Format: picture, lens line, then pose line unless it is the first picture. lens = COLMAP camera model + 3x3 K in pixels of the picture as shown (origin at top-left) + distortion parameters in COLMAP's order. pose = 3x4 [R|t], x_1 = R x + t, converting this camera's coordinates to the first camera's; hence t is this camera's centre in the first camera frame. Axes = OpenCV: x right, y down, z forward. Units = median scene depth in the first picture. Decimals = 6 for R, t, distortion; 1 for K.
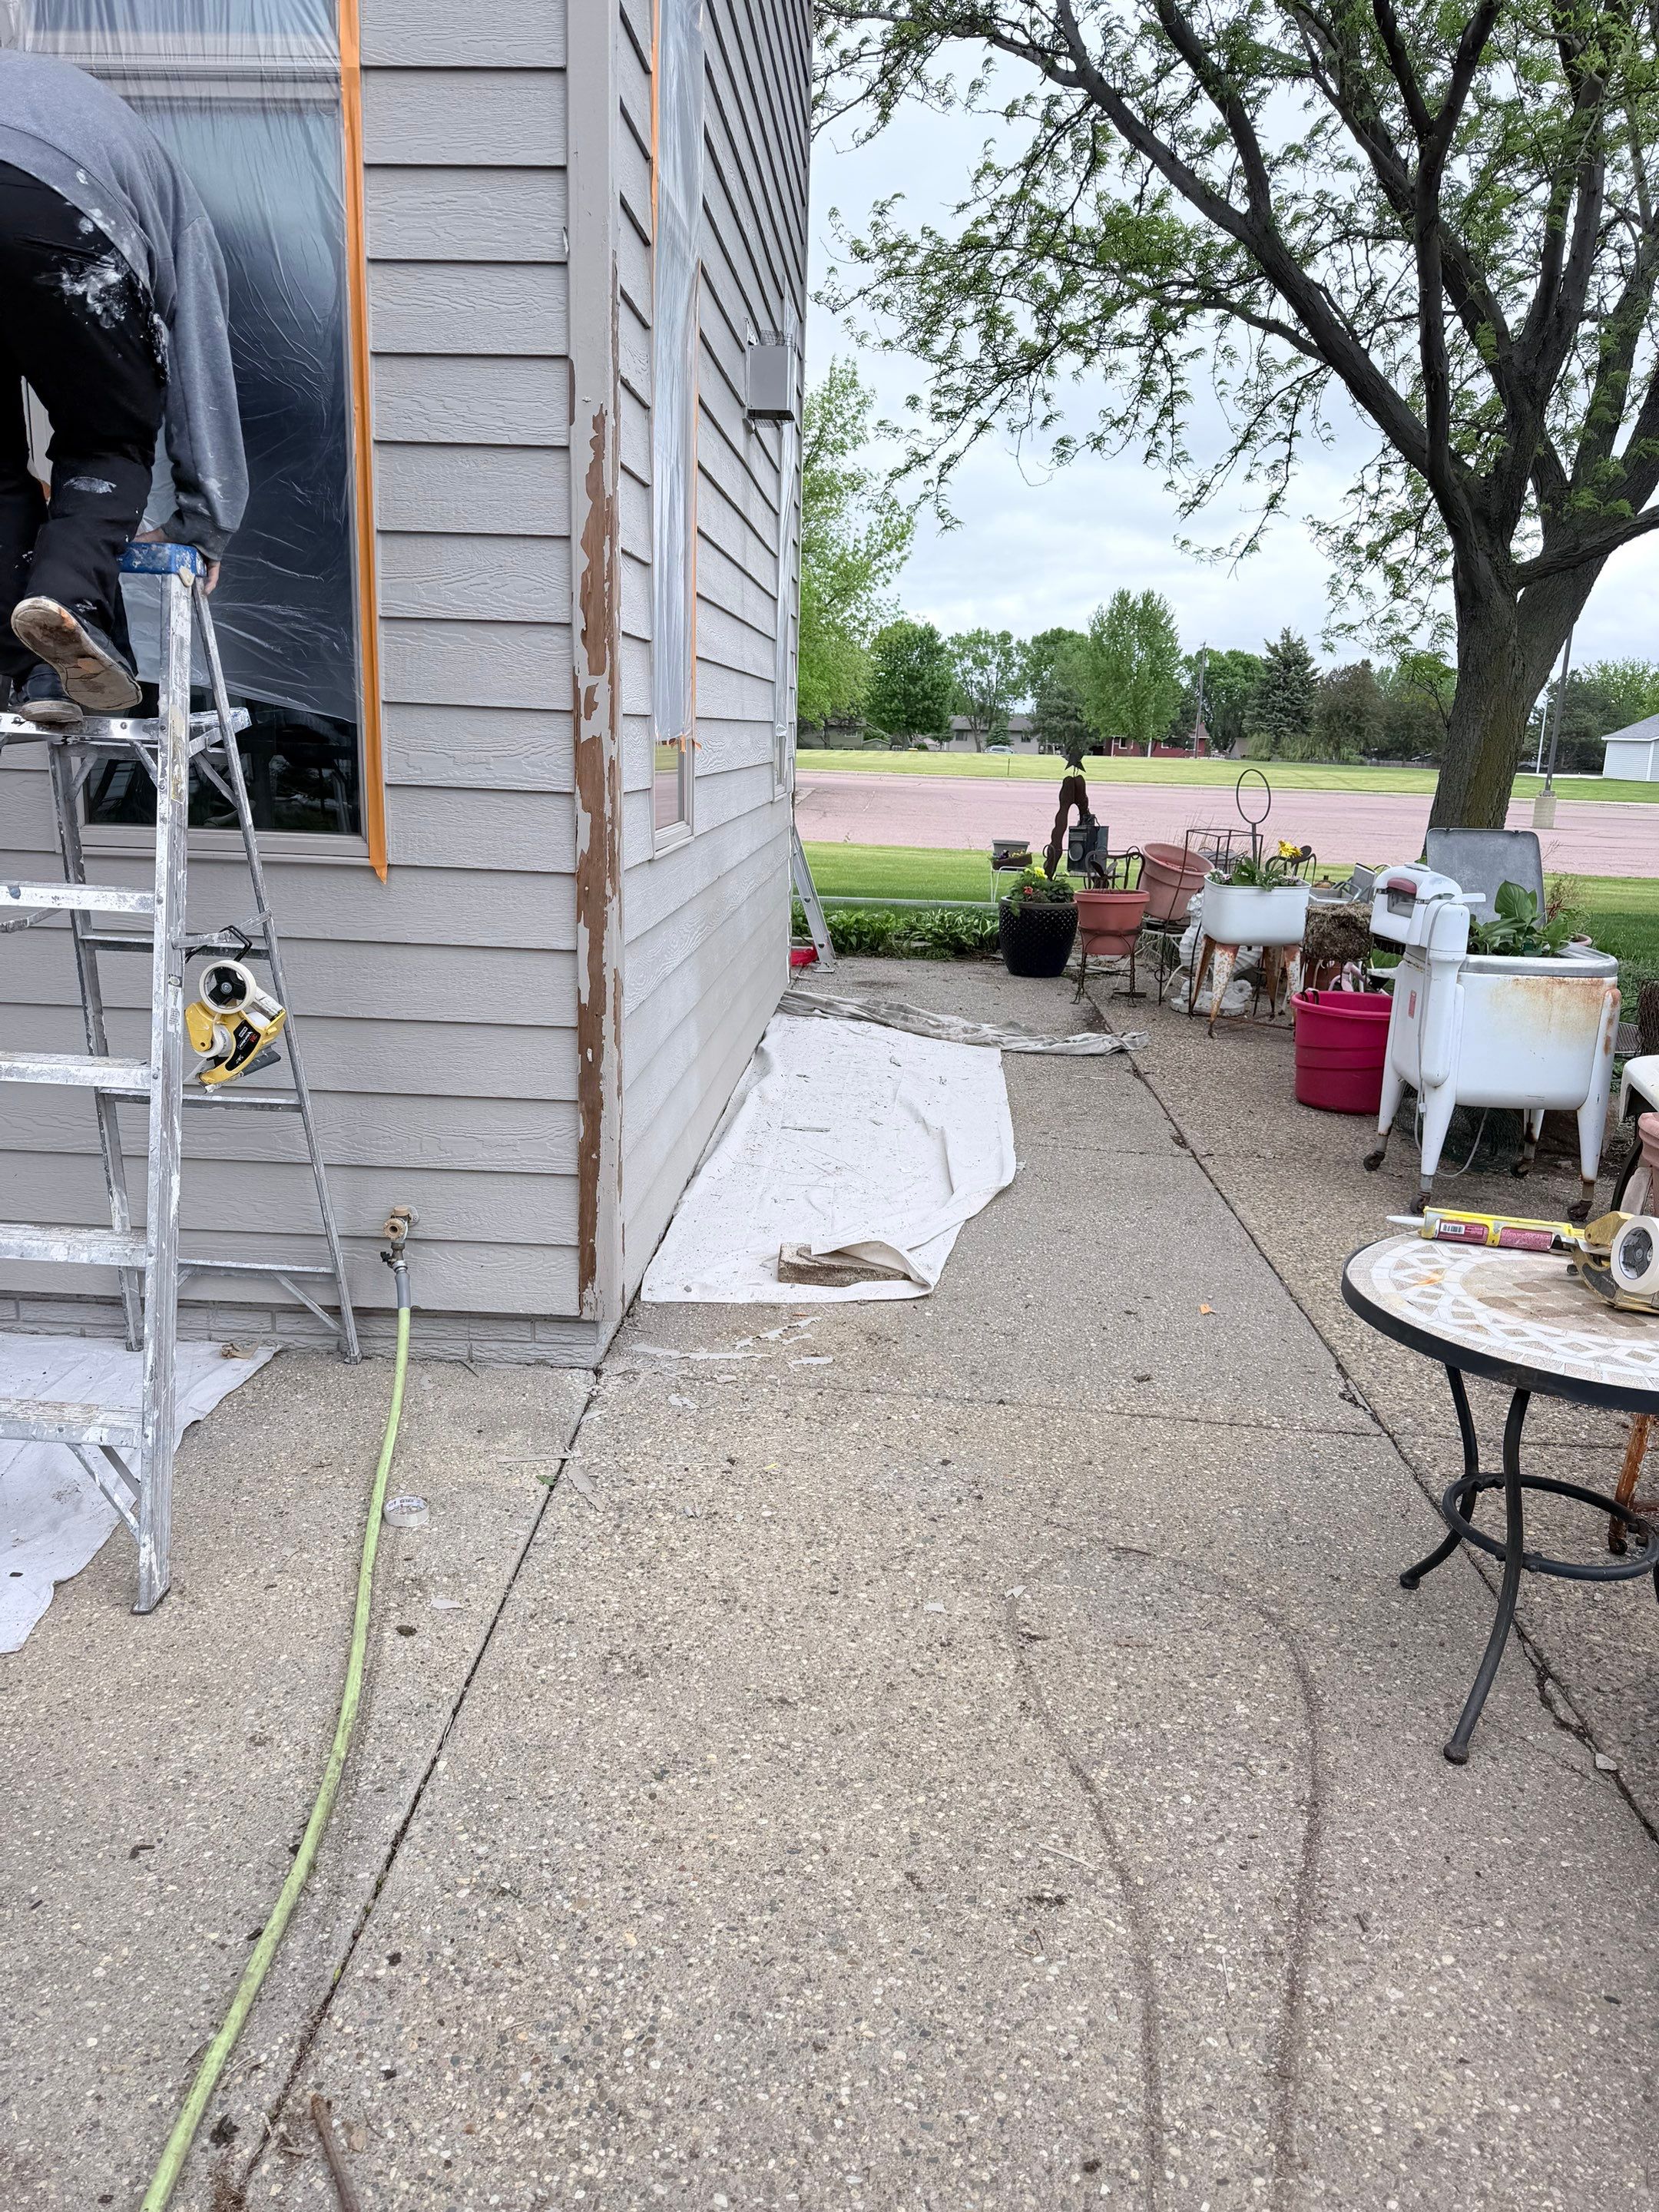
lens RADIAL K [[1505.2, 0, 829.5], [0, 1505.2, 1106.0], [0, 0, 1]] dist [0.002537, 0.000153]
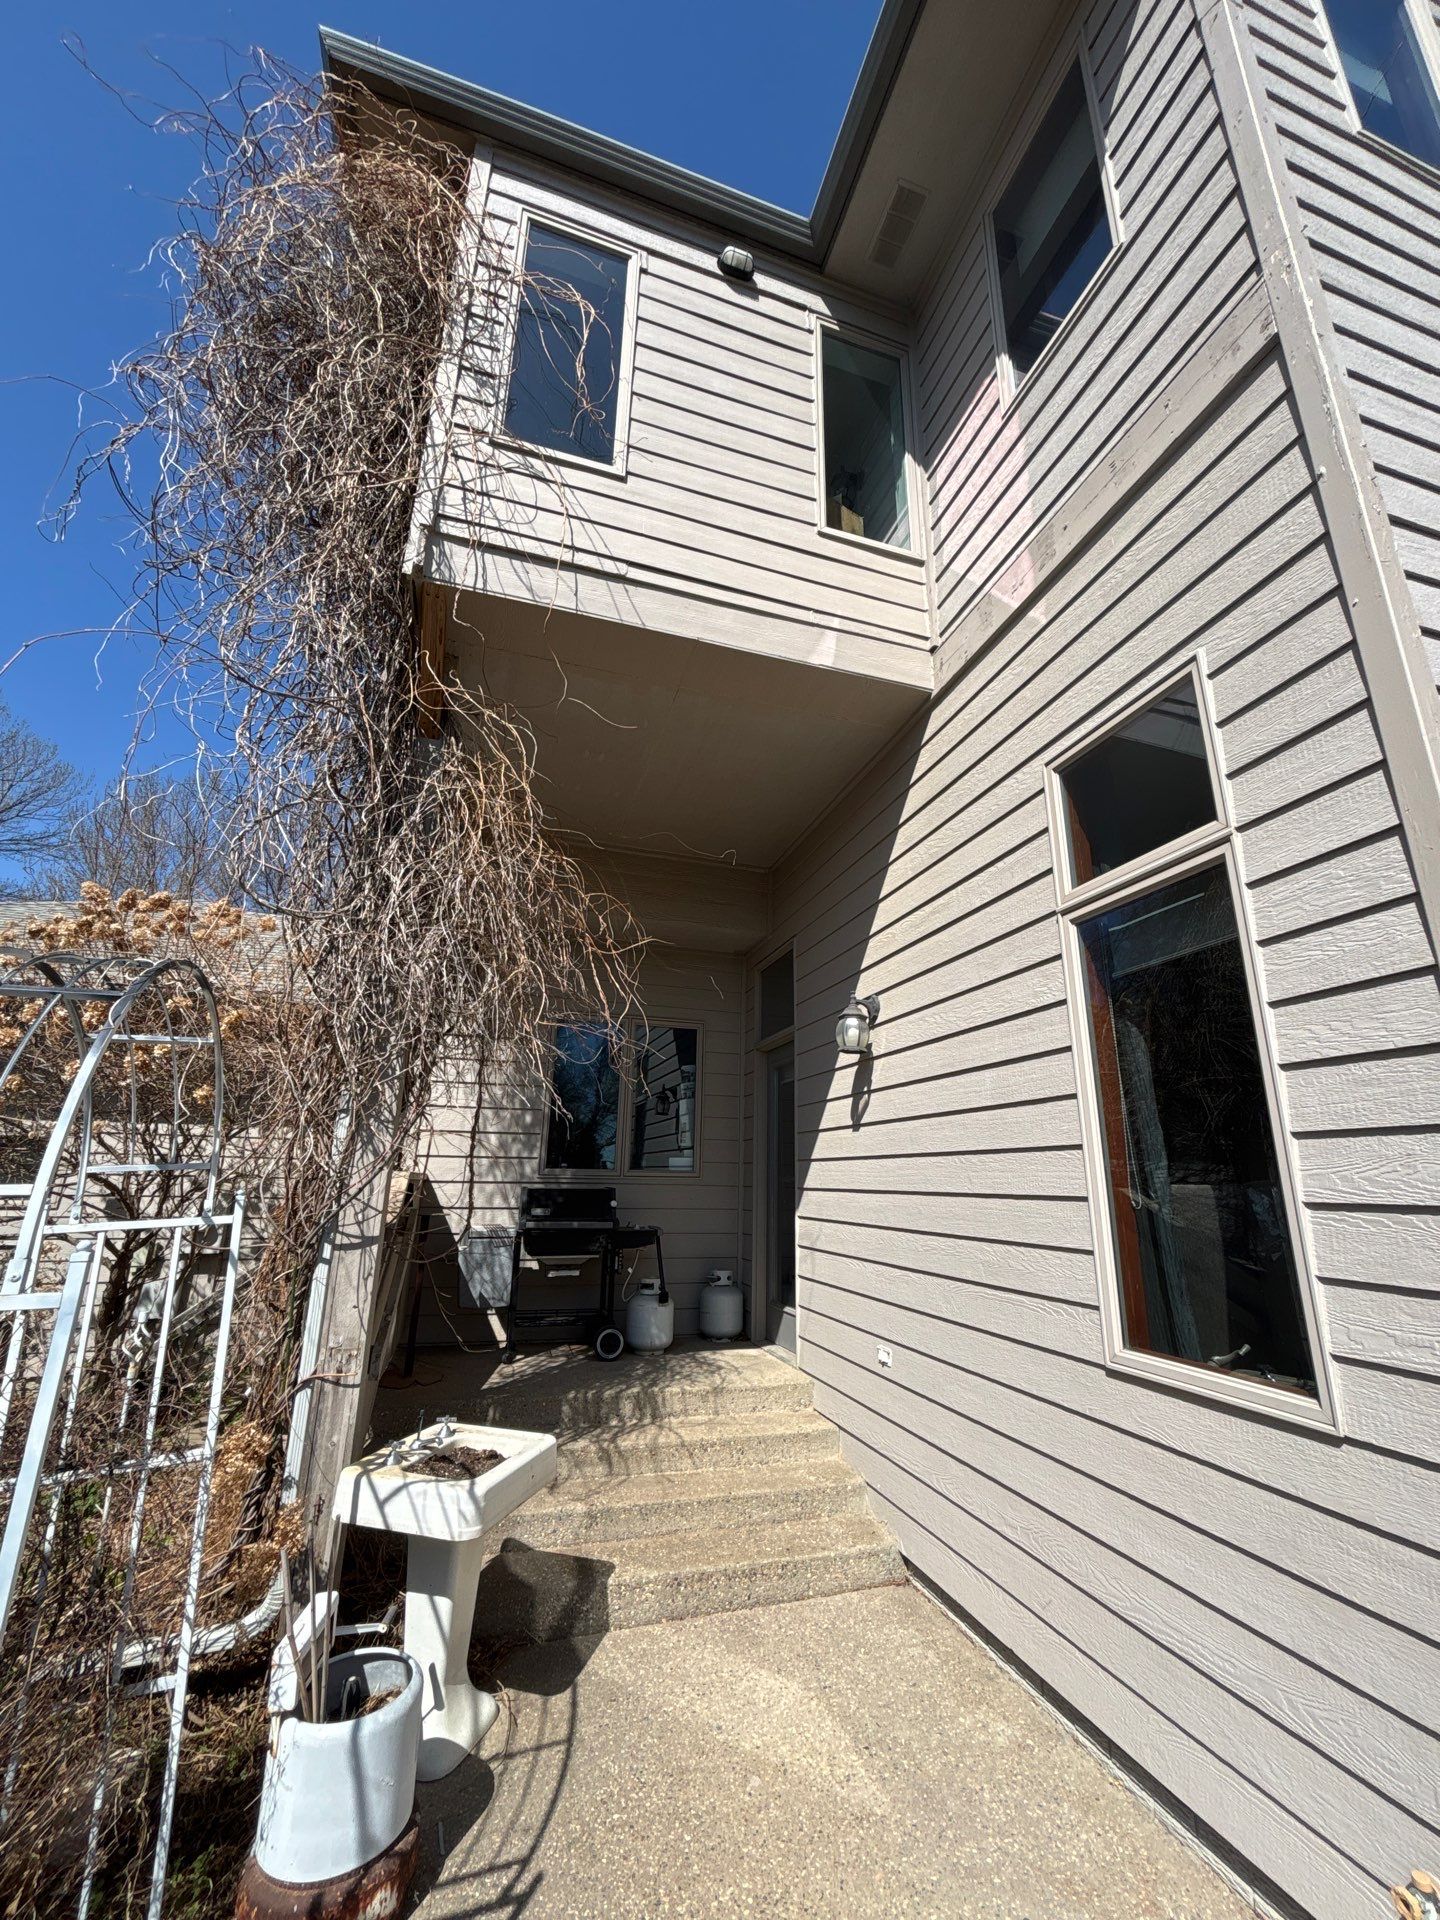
lens RADIAL K [[766.8, 0, 720.2], [0, 766.8, 954.4], [0, 0, 1]] dist [-0.002354, 0.000670]
pose [[0.371255, -0.292141, -0.881376, 0.120586], [-0.224549, 0.892793, -0.390511, -0.156615], [0.900970, 0.342891, 0.265854, 0.350011]]
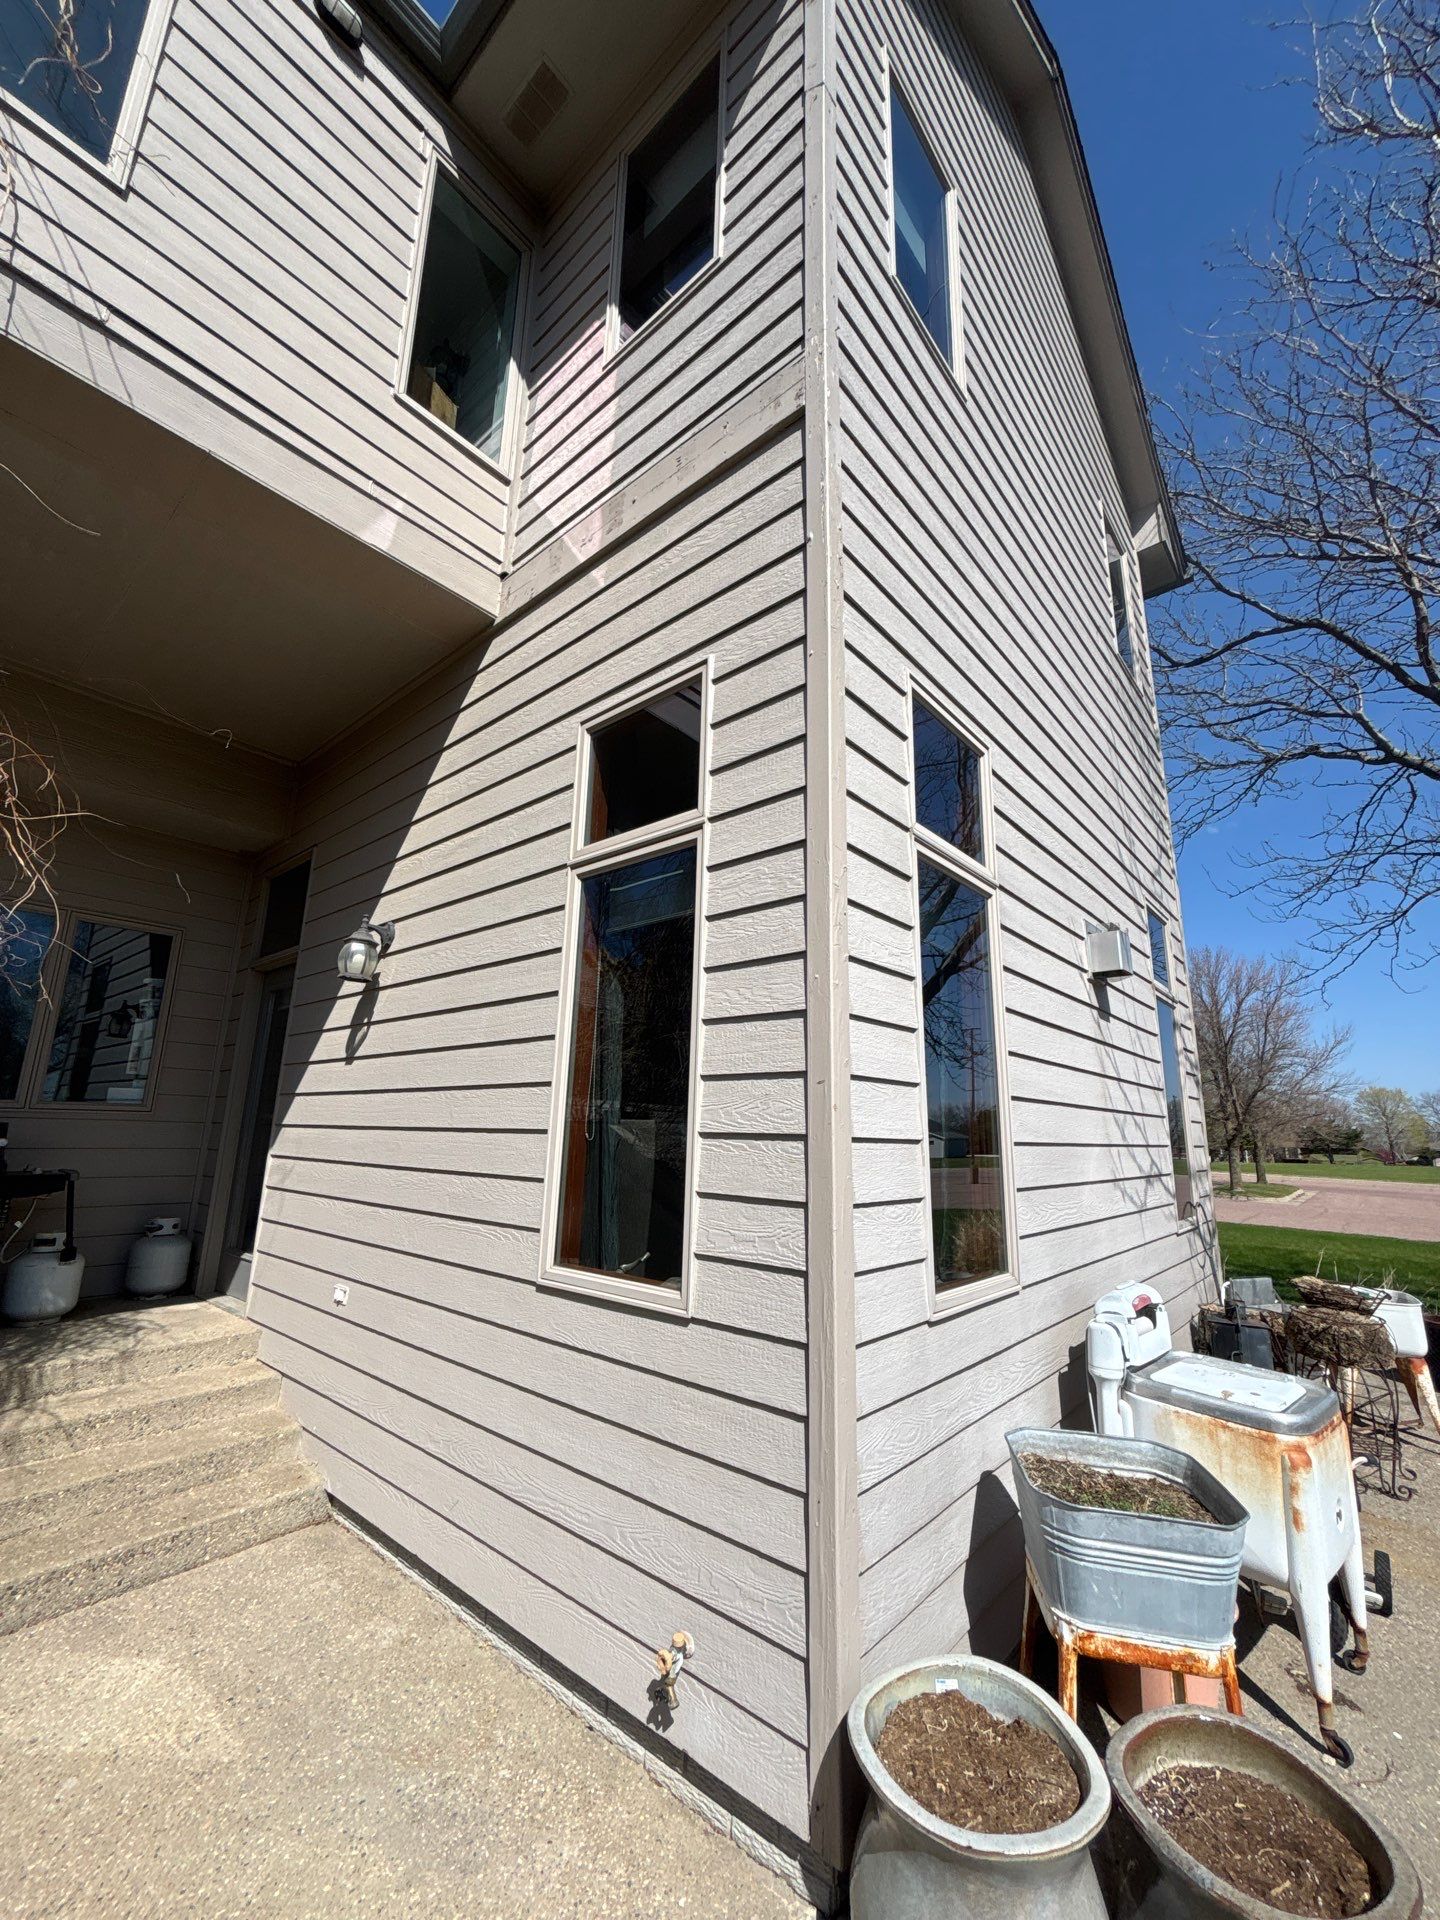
lens RADIAL K [[771.4, 0, 722.0], [0, 771.4, 953.1], [0, 0, 1]] dist [0.001638, -0.000249]
pose [[0.805394, -0.151784, -0.572977, 0.170183], [-0.135002, 0.894279, -0.426662, -0.162790], [0.577162, 0.420984, 0.699755, 0.415122]]
